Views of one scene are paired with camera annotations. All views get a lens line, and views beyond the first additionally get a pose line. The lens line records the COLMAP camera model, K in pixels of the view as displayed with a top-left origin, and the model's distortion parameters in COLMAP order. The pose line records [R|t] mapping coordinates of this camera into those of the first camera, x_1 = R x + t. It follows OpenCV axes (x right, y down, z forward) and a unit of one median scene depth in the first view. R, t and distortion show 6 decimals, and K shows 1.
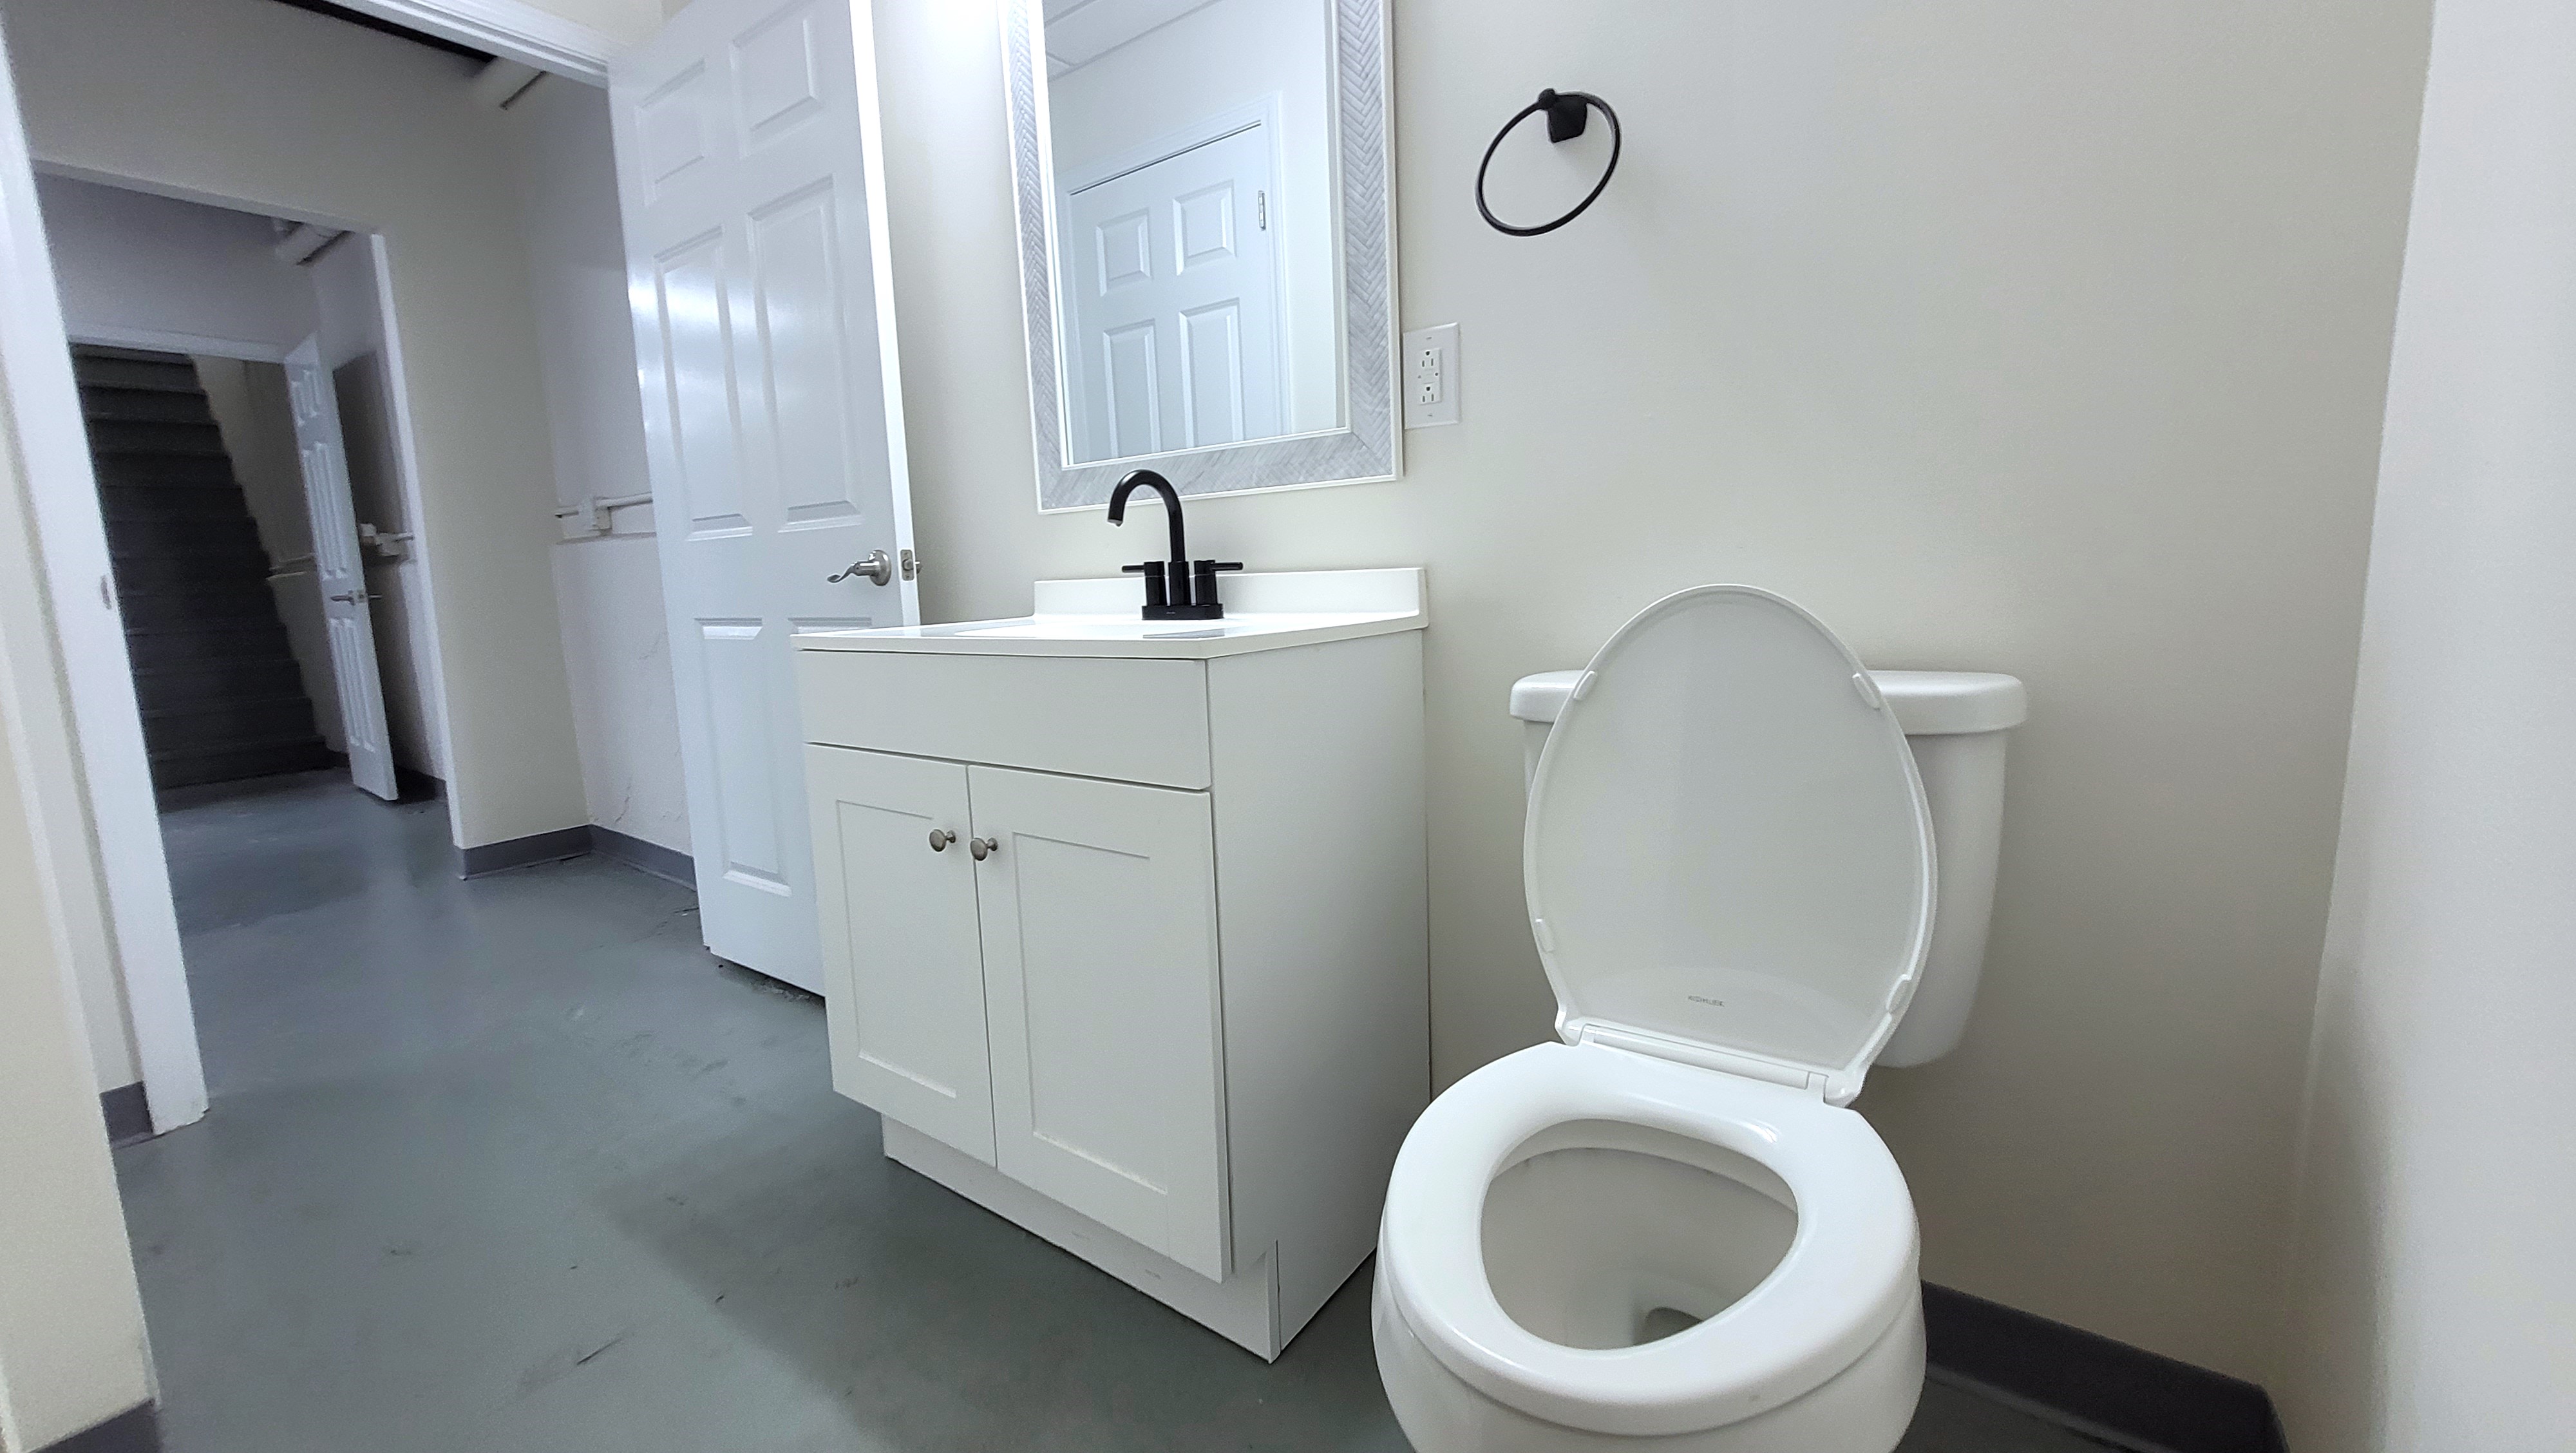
lens RADIAL K [[1024.1, 0, 1270.4], [0, 1024.1, 705.0], [0, 0, 1]] dist [0.006866, 0.000351]
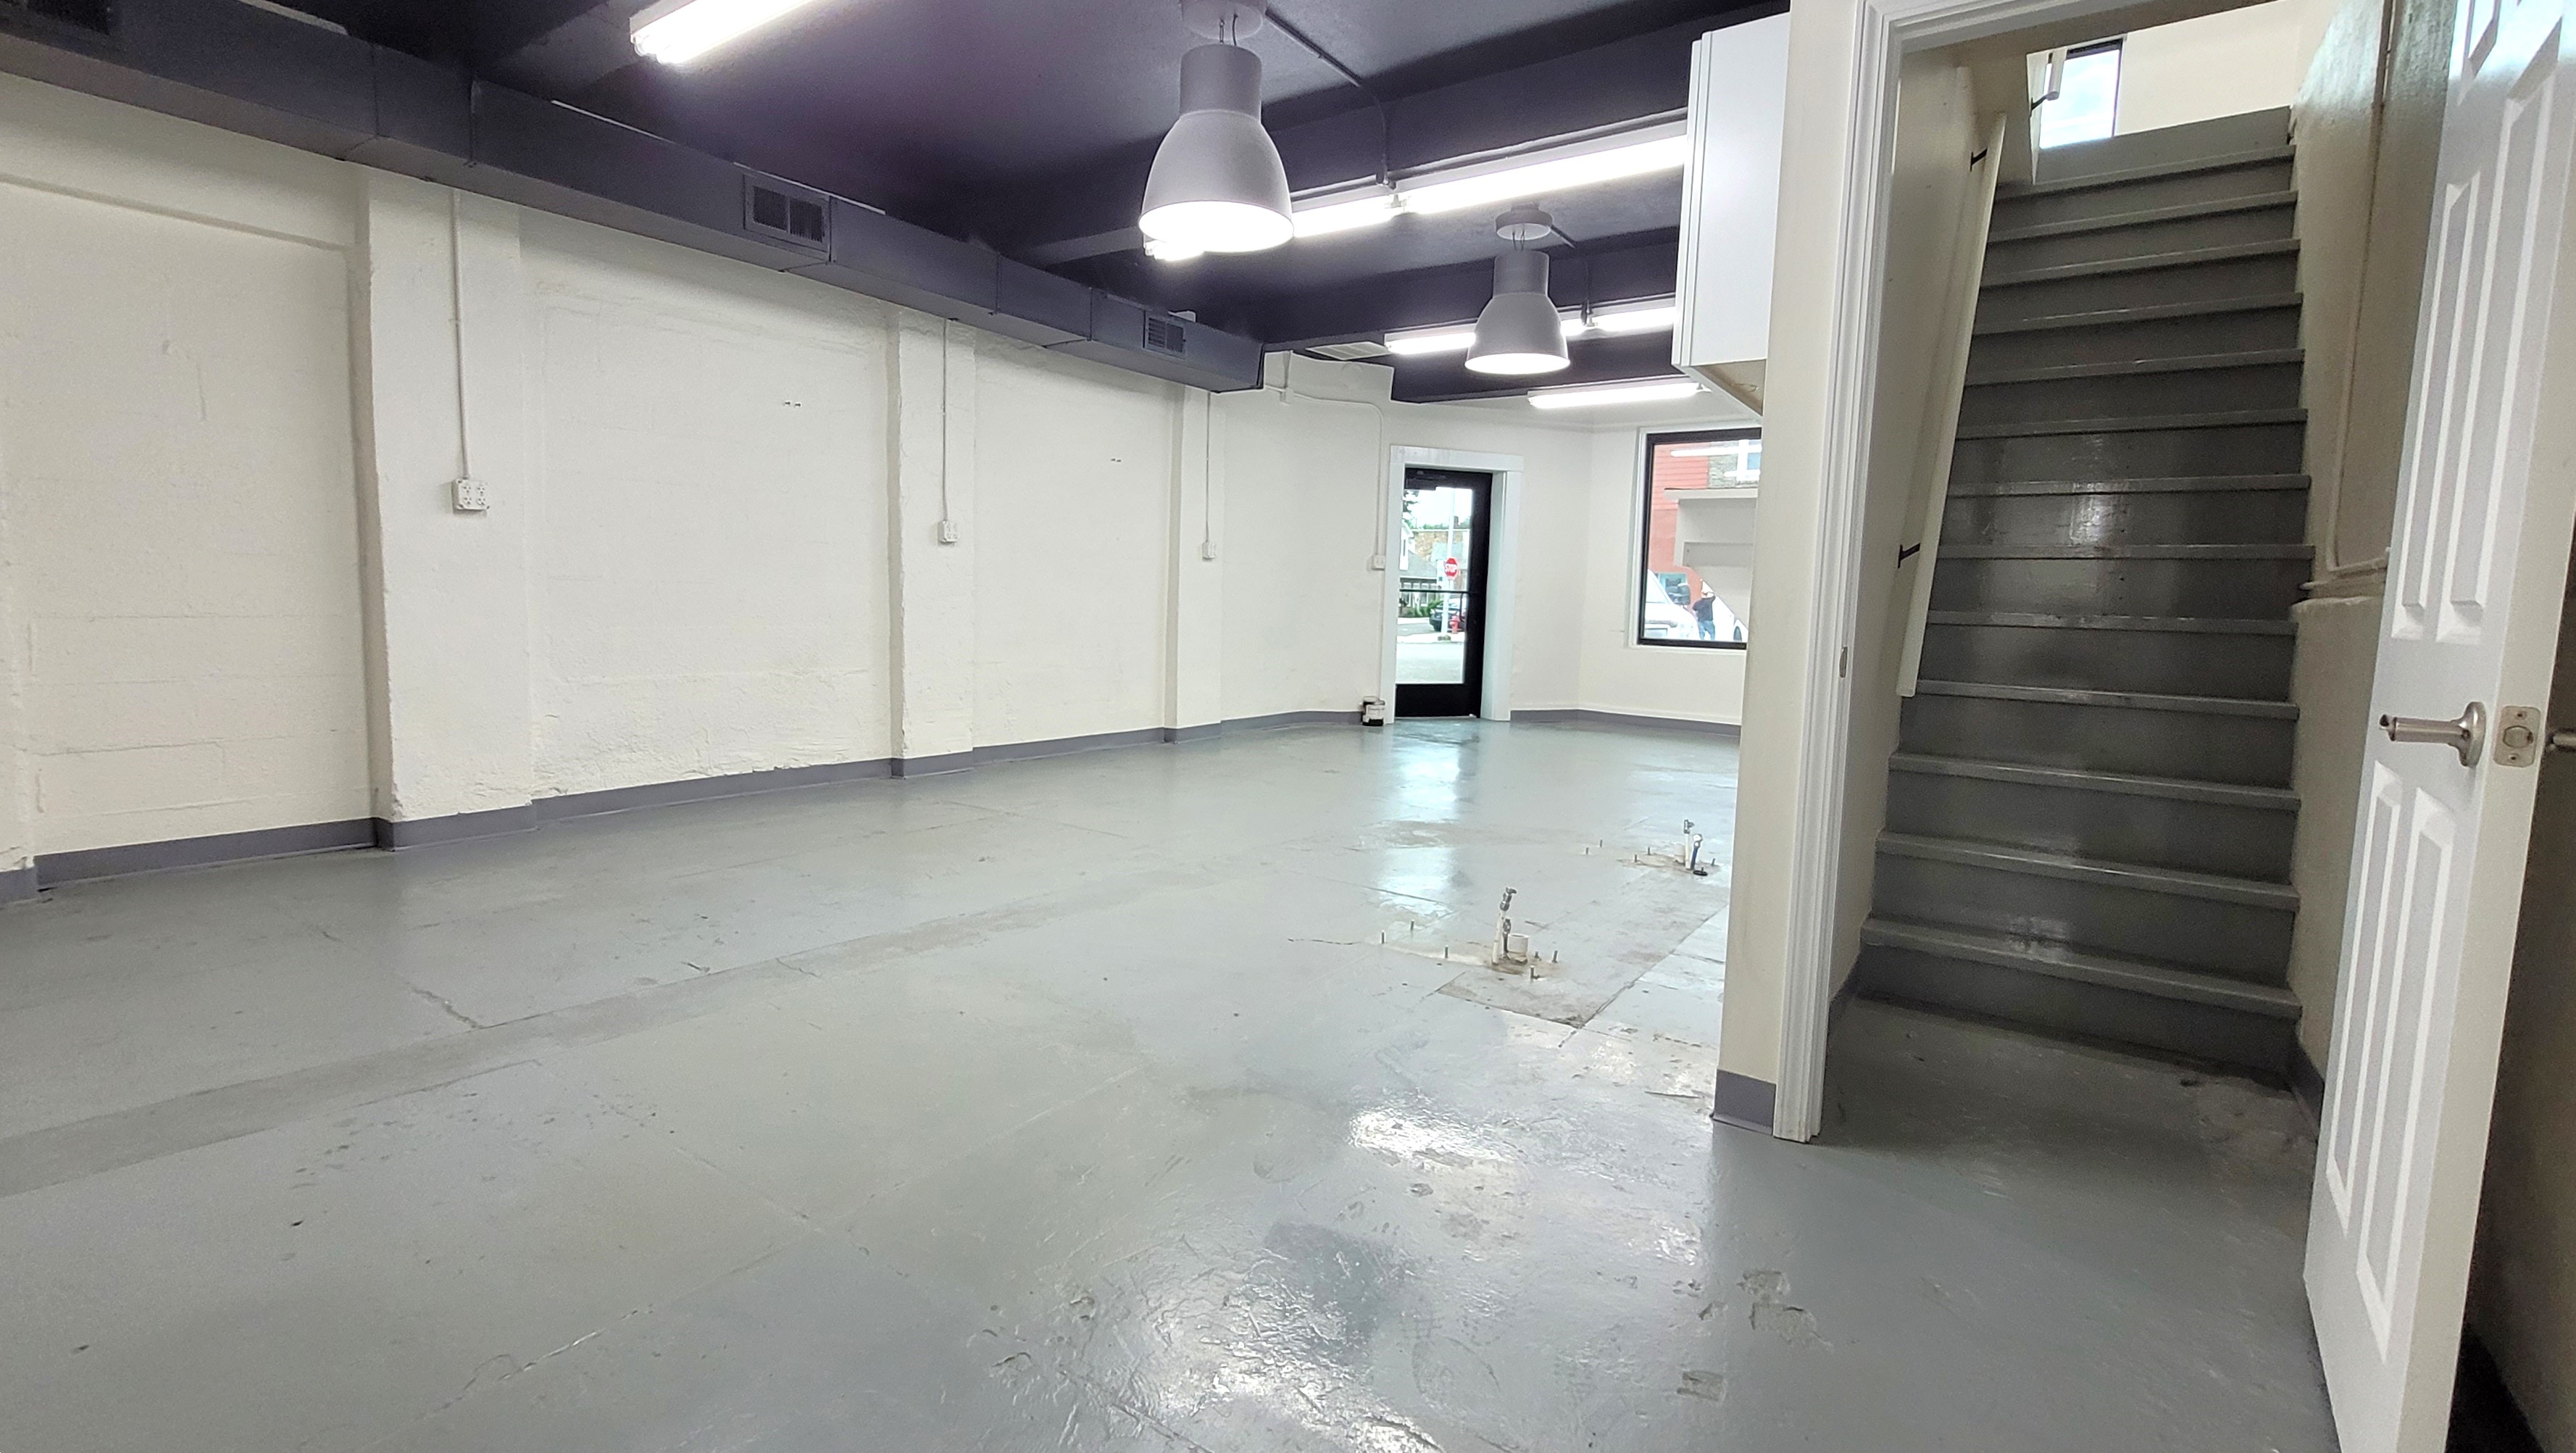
lens RADIAL K [[1024.1, 0, 1270.4], [0, 1024.1, 705.0], [0, 0, 1]] dist [0.006866, 0.000351]
pose [[-0.018104, 0.130649, -0.991263, -0.593813], [-0.131764, 0.982467, 0.131896, -0.096772], [0.991116, 0.133001, -0.000572, 0.660516]]
